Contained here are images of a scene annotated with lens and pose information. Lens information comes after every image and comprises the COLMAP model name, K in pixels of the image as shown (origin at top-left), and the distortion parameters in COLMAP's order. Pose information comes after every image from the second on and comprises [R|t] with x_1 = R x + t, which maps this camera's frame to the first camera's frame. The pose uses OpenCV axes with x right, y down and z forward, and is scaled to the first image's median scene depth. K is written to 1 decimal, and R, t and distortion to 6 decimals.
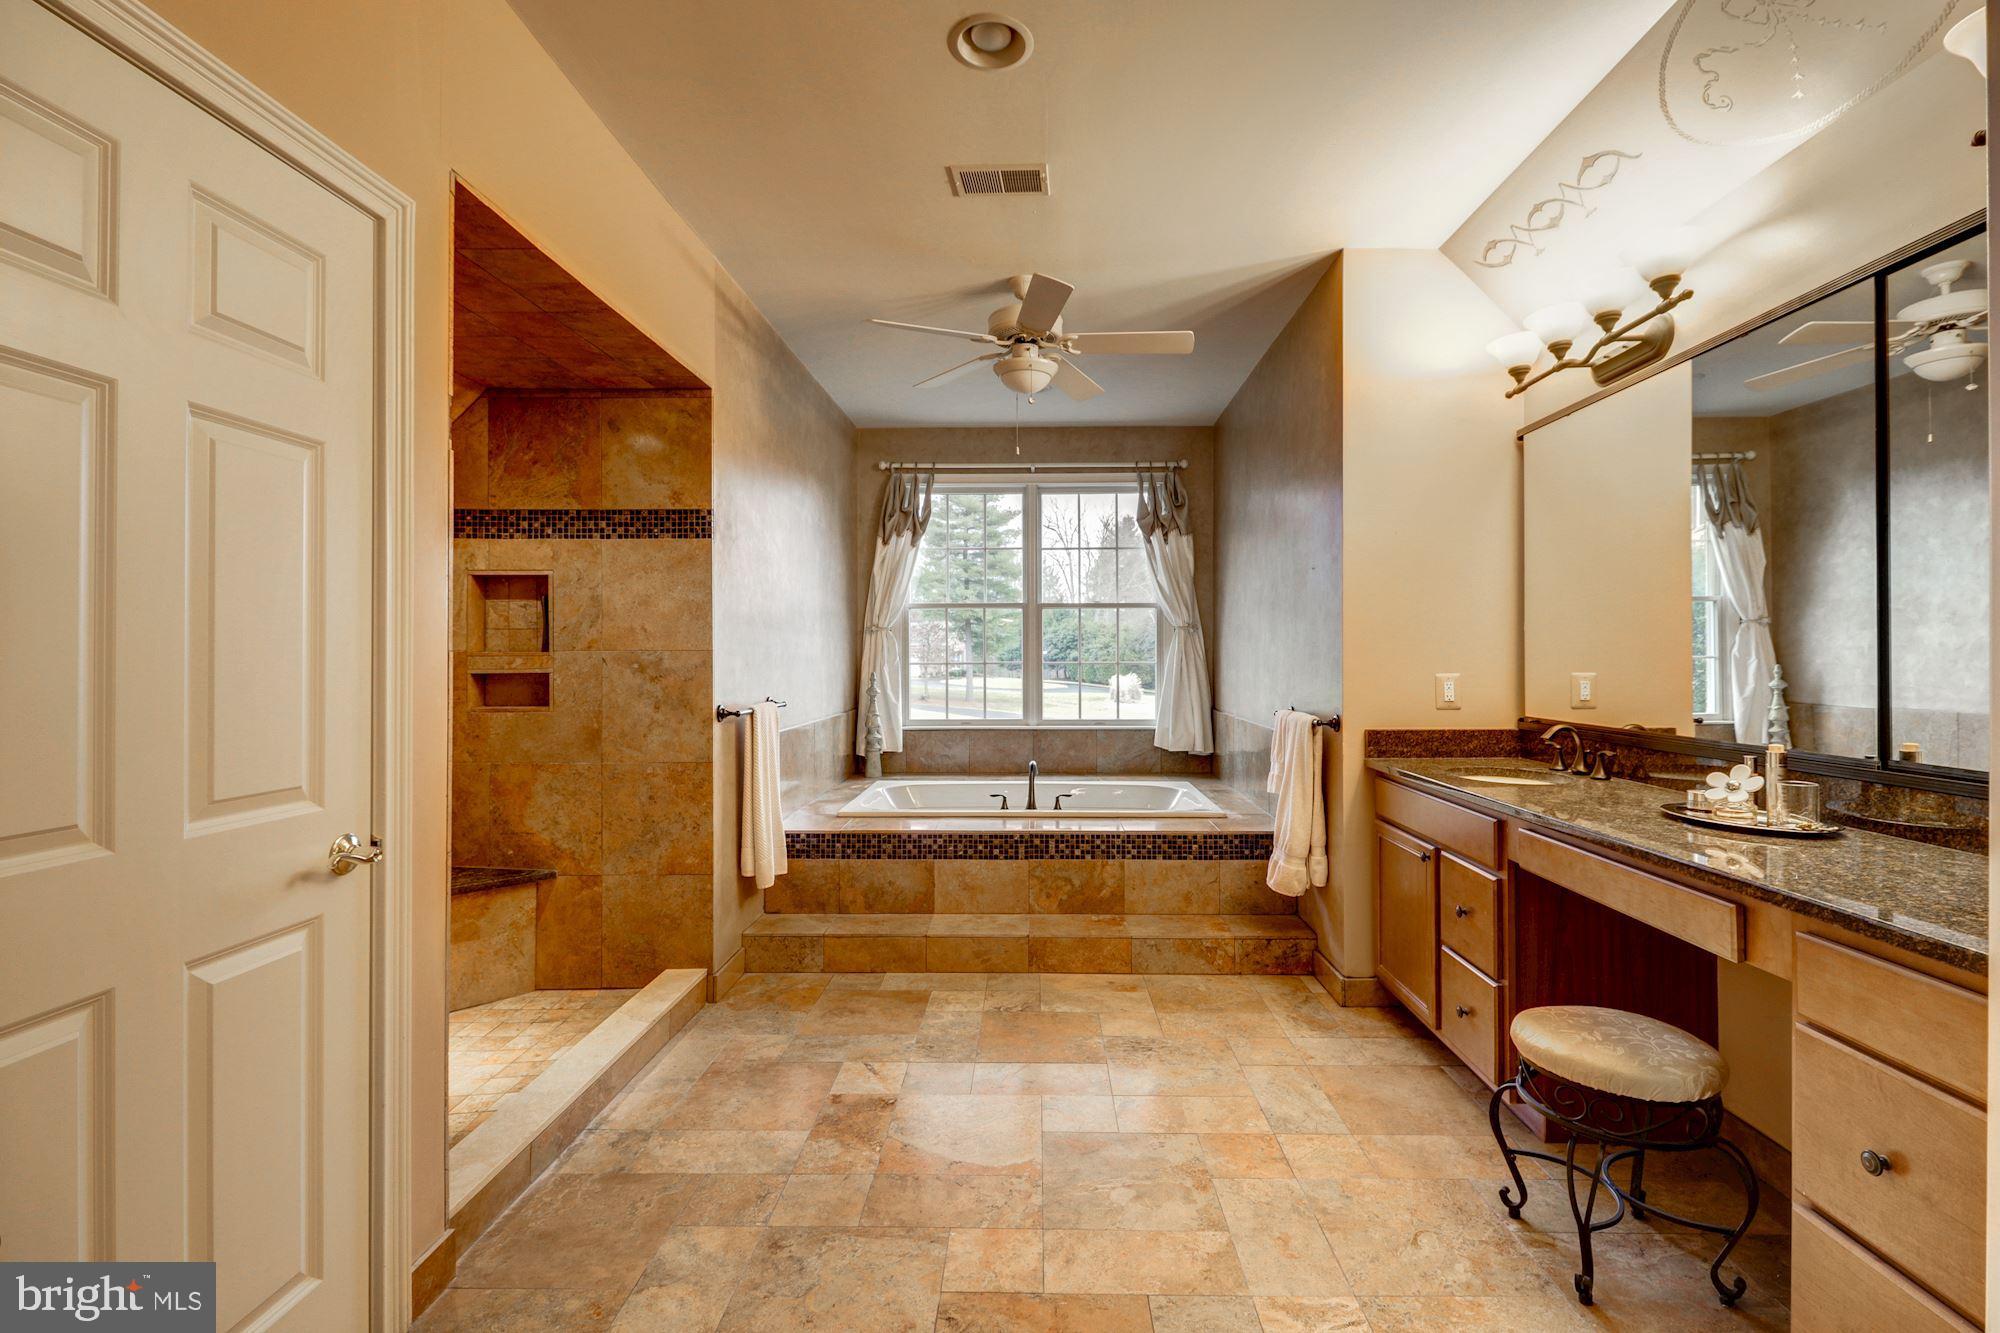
lens RADIAL K [[938.6, 0, 1005.3], [0, 938.6, 648.1], [0, 0, 1]] dist [0.013345, -0.000128]
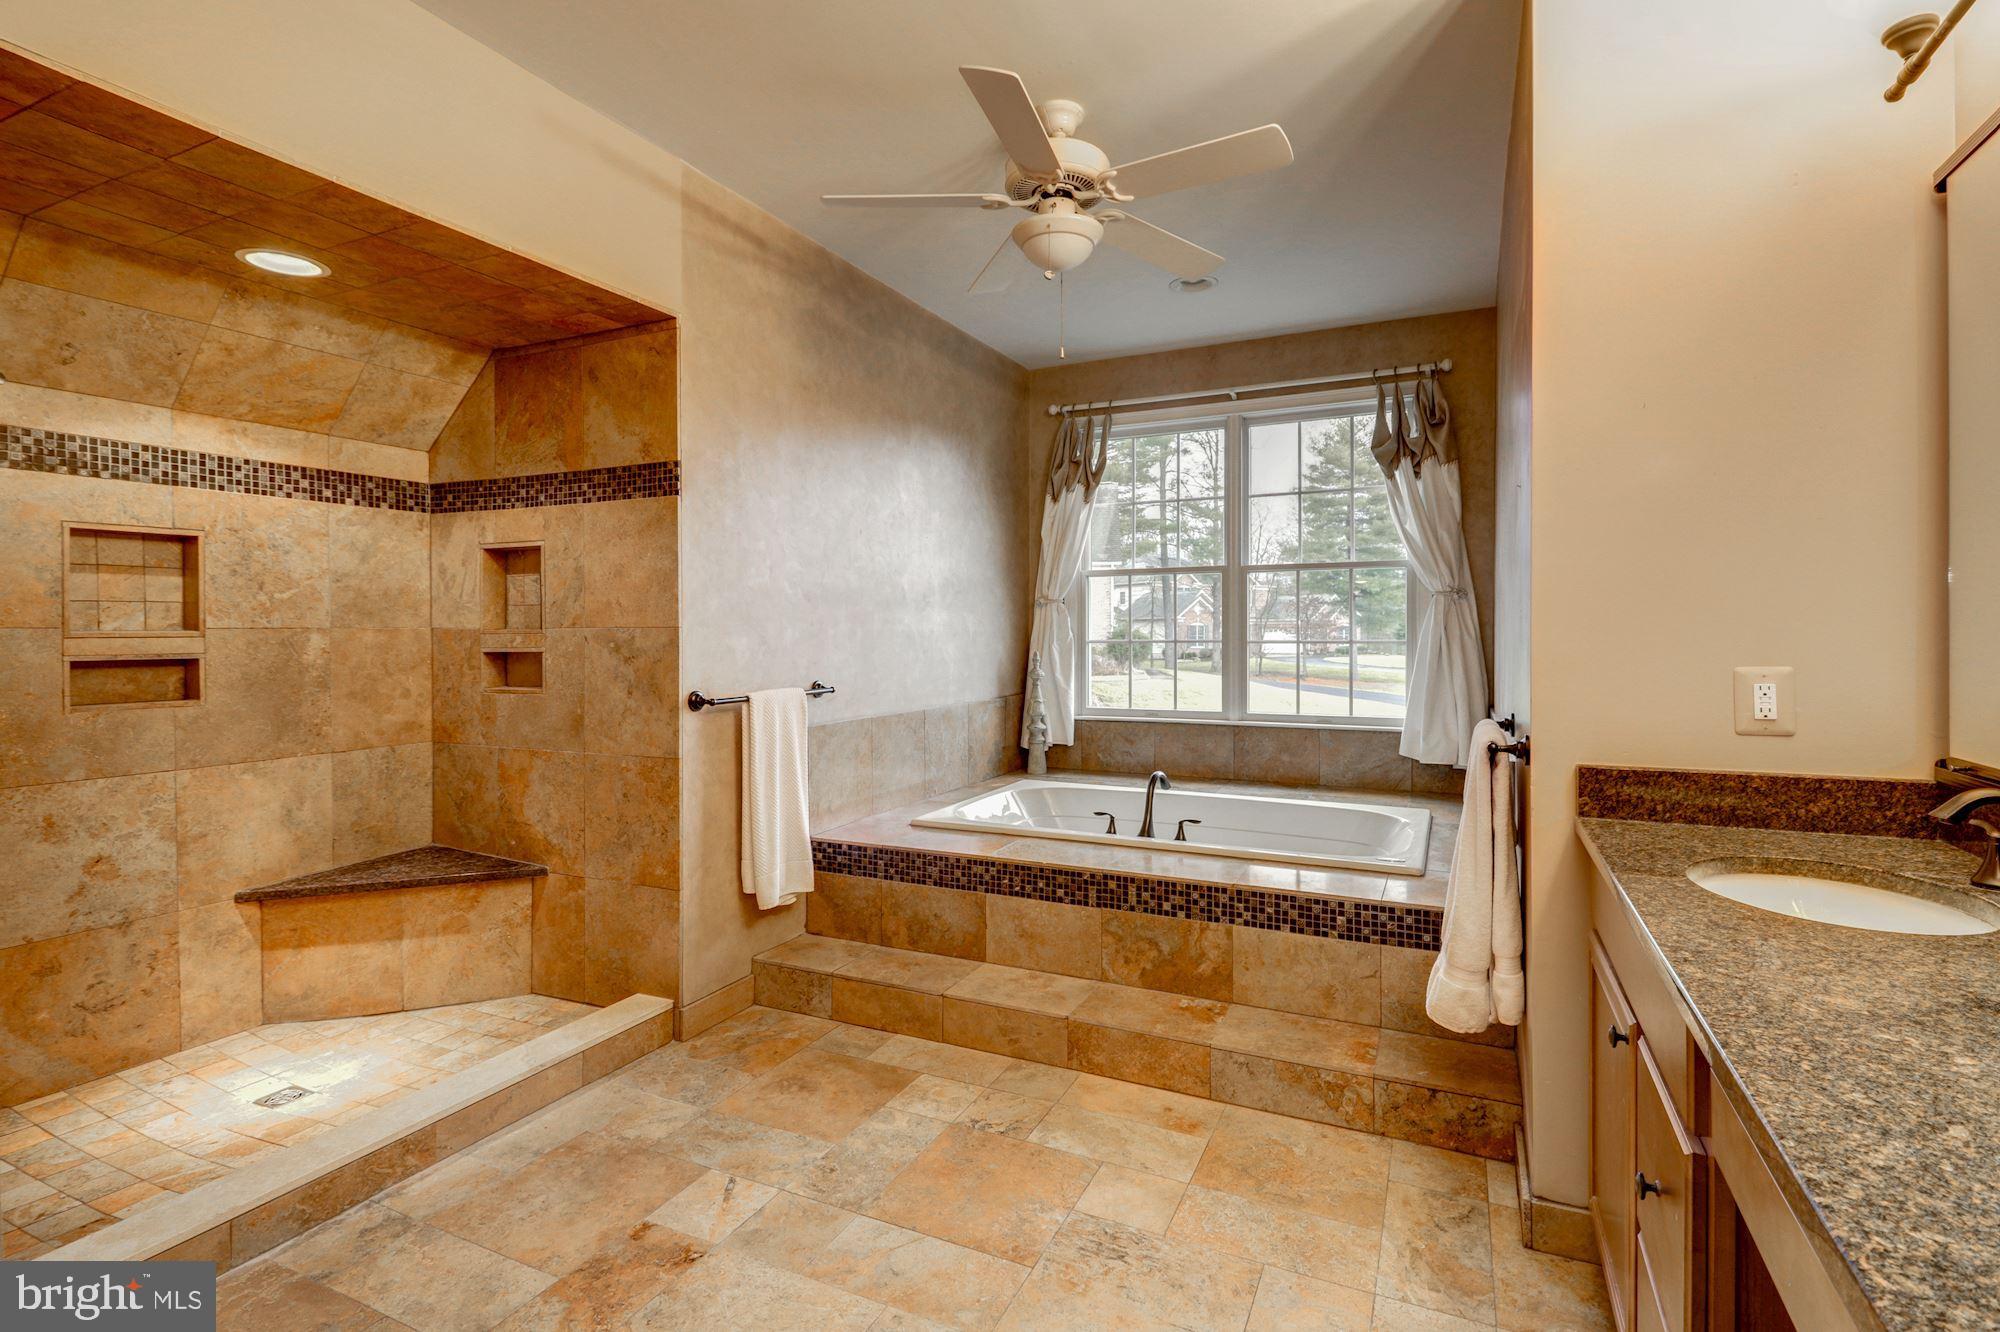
lens RADIAL K [[932.9, 0, 991.0], [0, 932.9, 634.9], [0, 0, 1]] dist [0.019158, -0.013084]
pose [[0.910570, 0.000153, -0.413354, 0.270458], [0.004755, 0.999930, 0.010845, 0.001572], [0.413327, -0.011841, 0.910506, 0.319597]]
